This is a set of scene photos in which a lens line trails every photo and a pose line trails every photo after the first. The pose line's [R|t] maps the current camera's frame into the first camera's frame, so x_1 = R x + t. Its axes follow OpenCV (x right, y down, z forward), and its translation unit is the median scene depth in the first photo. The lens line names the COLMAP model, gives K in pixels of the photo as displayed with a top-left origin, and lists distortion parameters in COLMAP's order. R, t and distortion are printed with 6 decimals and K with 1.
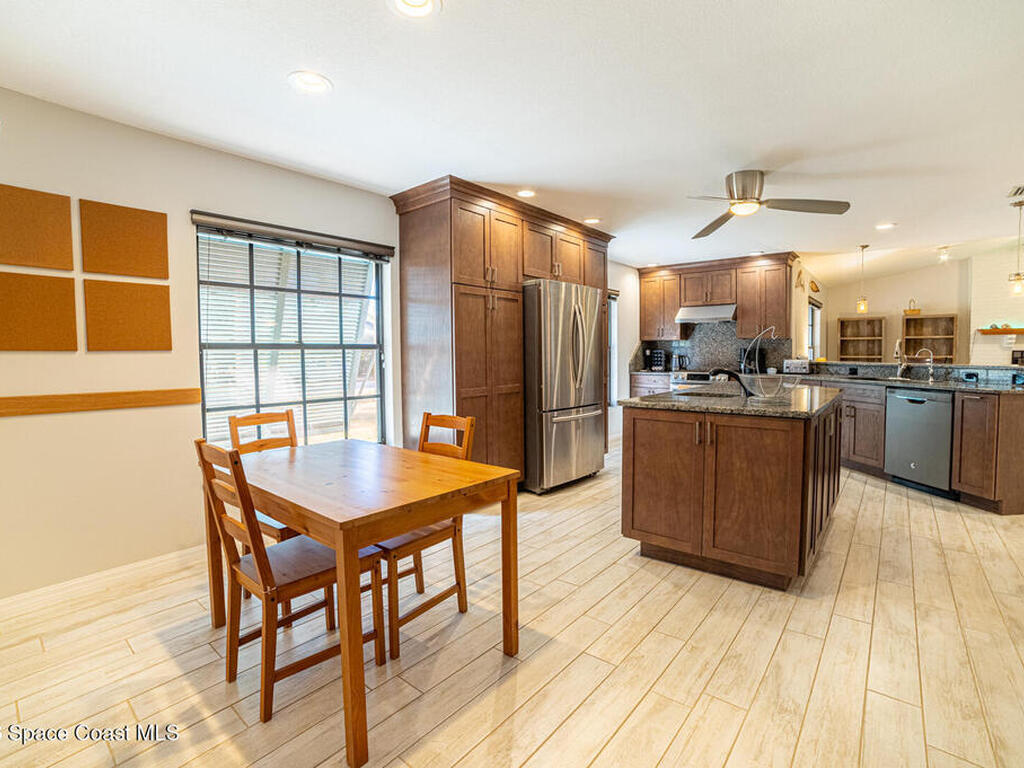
lens RADIAL K [[474.6, 0, 519.6], [0, 474.6, 382.1], [0, 0, 1]] dist [-0.073835, 0.031092]
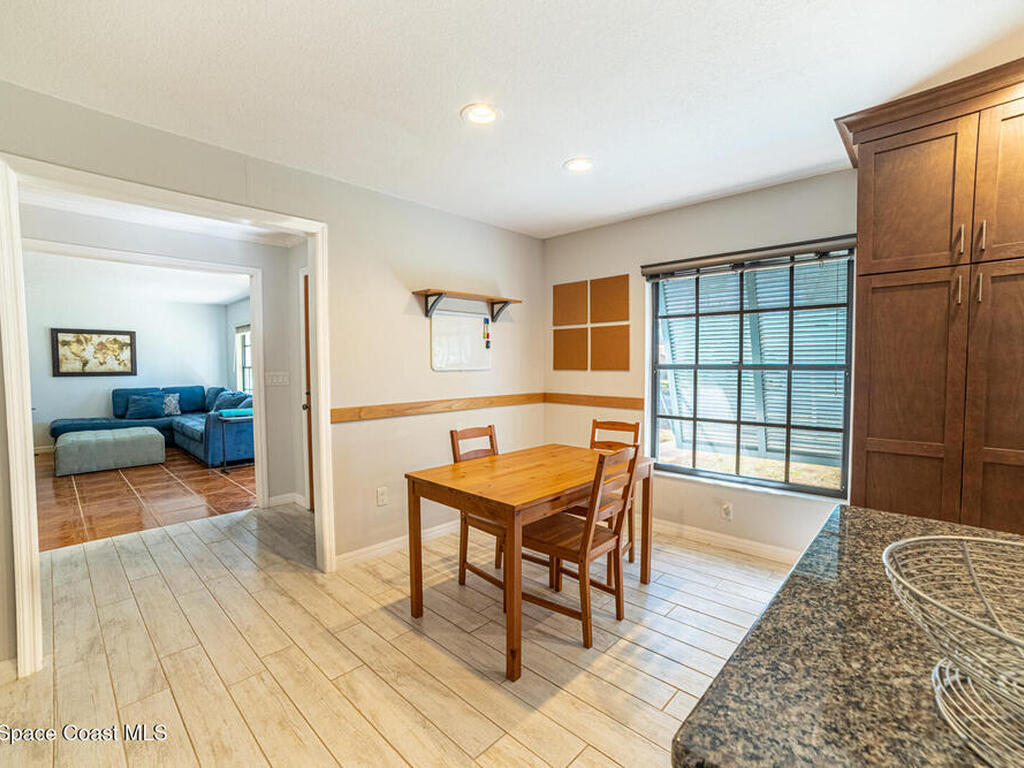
lens RADIAL K [[474.6, 0, 519.6], [0, 474.6, 382.1], [0, 0, 1]] dist [-0.073835, 0.031092]
pose [[-0.044603, 0.043948, -0.998038, 0.767475], [-0.057957, 0.997235, 0.046502, -0.090132], [0.997322, 0.059918, -0.041932, 0.802564]]
